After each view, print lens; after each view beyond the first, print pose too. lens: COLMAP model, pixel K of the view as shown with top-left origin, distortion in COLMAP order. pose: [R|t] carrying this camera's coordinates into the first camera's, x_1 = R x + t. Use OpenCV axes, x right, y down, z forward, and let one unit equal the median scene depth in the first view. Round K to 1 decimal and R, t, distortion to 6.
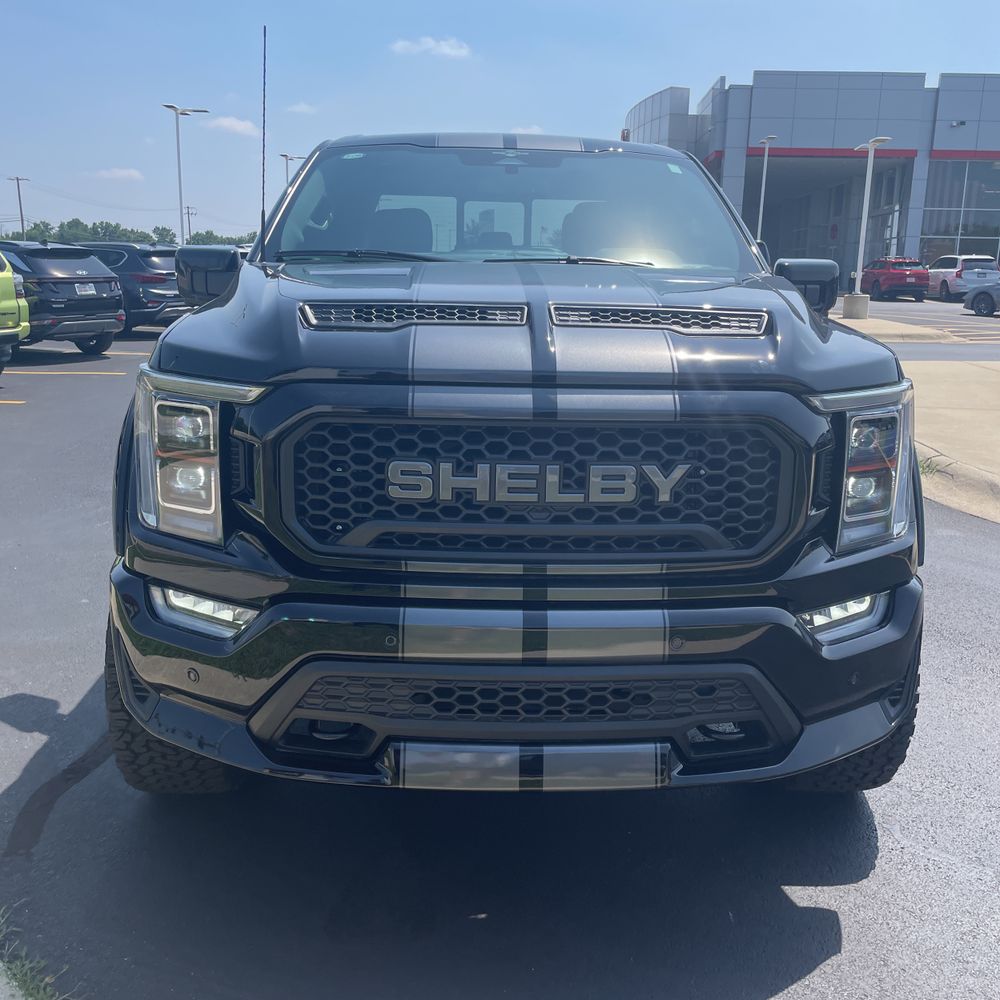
lens RADIAL K [[1010.9, 0, 511.5], [0, 1010.9, 485.0], [0, 0, 1]] dist [0.108544, -0.155054]
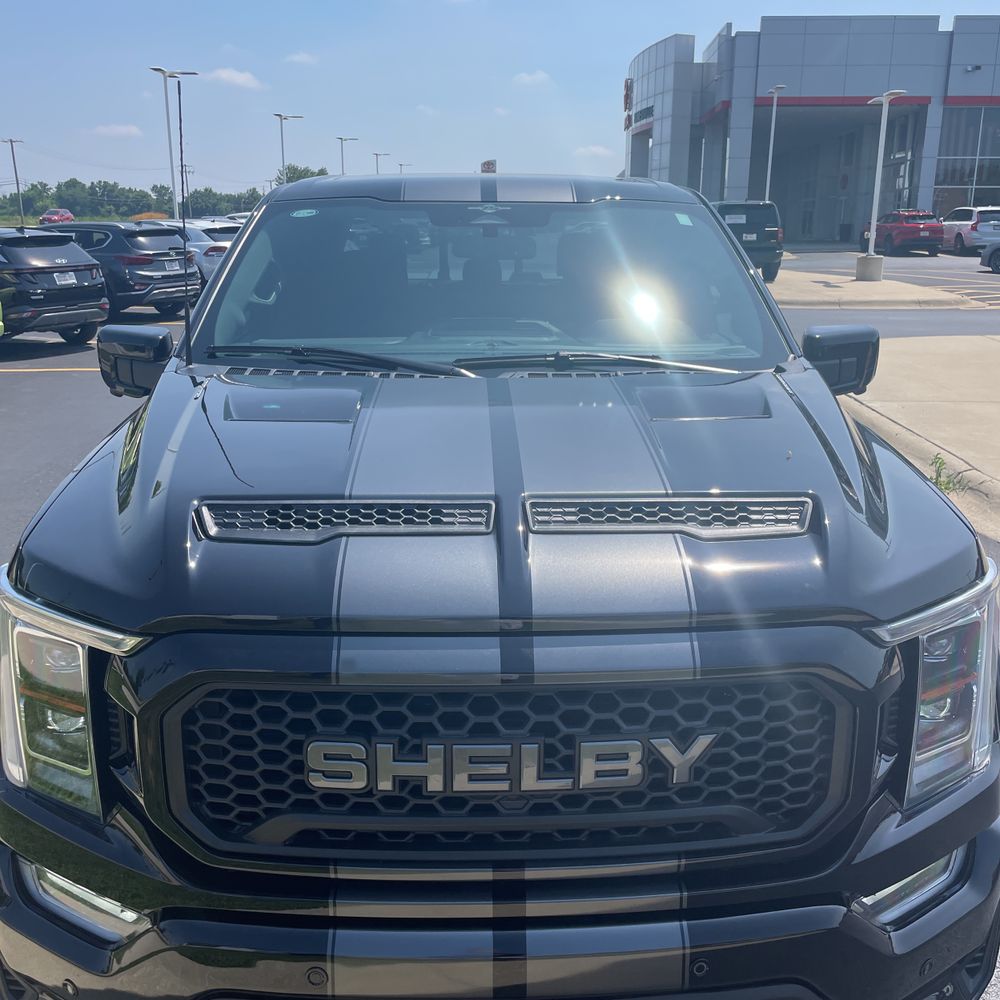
lens RADIAL K [[1010.9, 0, 511.5], [0, 1010.9, 485.0], [0, 0, 1]] dist [0.108544, -0.155054]
pose [[0.999820, -0.017065, -0.008296, 0.035269], [0.017423, 0.998822, 0.045294, -0.229701], [0.007513, -0.045430, 0.998939, 0.252074]]
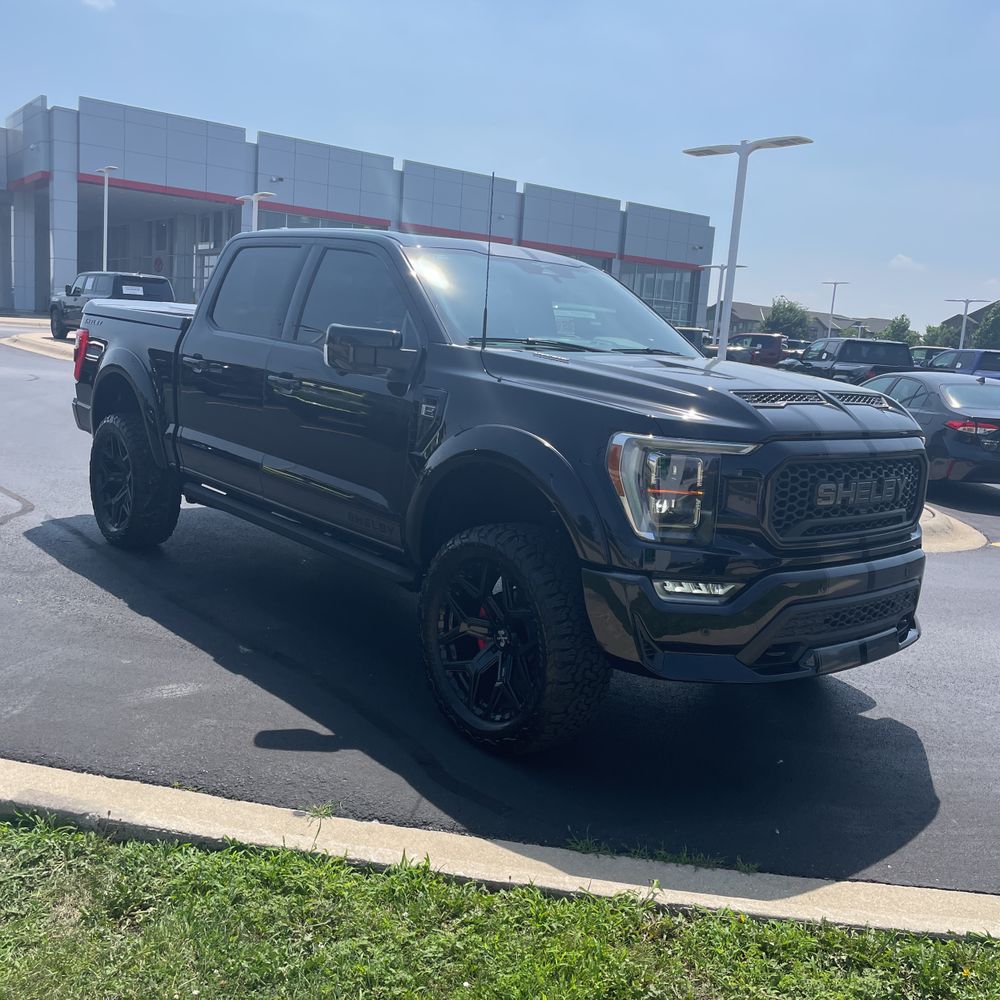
lens RADIAL K [[1010.9, 0, 511.5], [0, 1010.9, 485.0], [0, 0, 1]] dist [0.108544, -0.155054]
pose [[0.779115, -0.060499, 0.623955, -1.539839], [0.077701, 0.996977, -0.000355, -0.059331], [-0.622047, 0.048759, 0.781460, -0.034056]]
